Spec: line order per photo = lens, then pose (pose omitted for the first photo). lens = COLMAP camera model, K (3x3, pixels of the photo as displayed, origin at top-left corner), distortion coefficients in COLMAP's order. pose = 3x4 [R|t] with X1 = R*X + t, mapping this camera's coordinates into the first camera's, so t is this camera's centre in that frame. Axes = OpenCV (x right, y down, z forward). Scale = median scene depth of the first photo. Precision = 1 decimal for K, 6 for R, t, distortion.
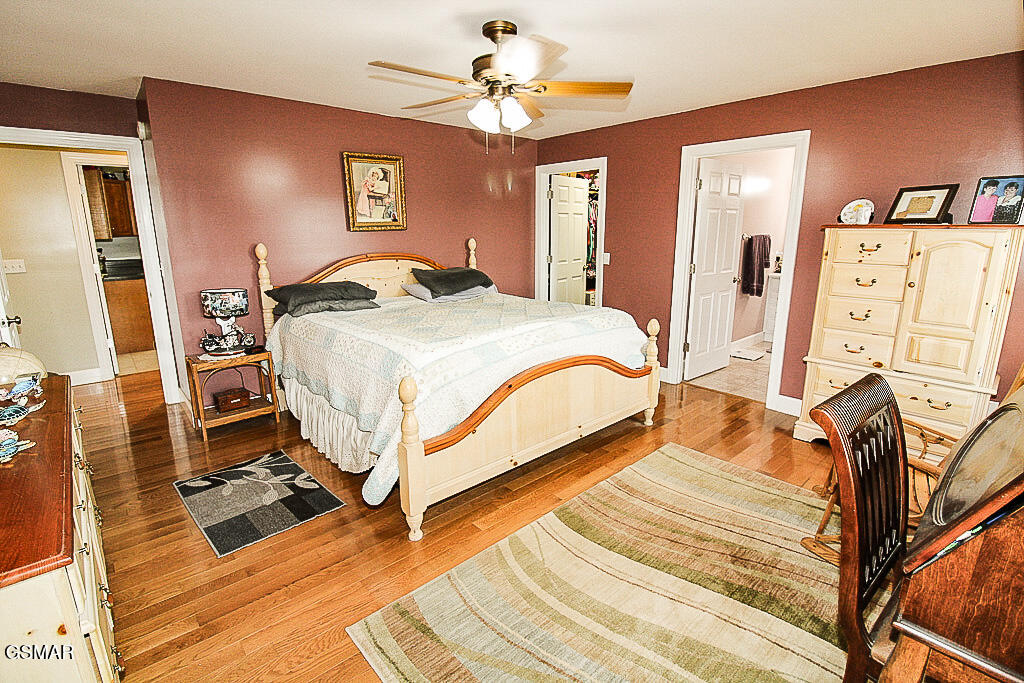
lens RADIAL K [[480.2, 0, 512.3], [0, 480.2, 329.9], [0, 0, 1]] dist [-0.000048, -0.012967]
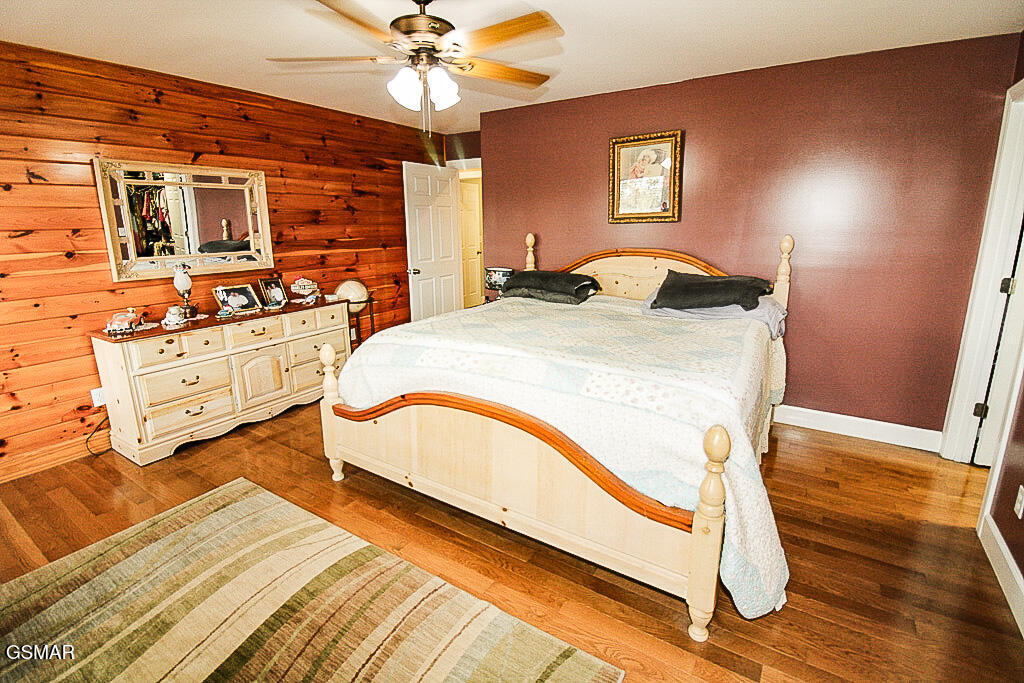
lens RADIAL K [[480.2, 0, 512.3], [0, 480.2, 329.9], [0, 0, 1]] dist [-0.000048, -0.012967]
pose [[0.249824, 0.214264, -0.944287, 0.658924], [-0.194844, 0.966386, 0.167730, -0.147743], [0.948485, 0.142086, 0.283175, 0.693018]]
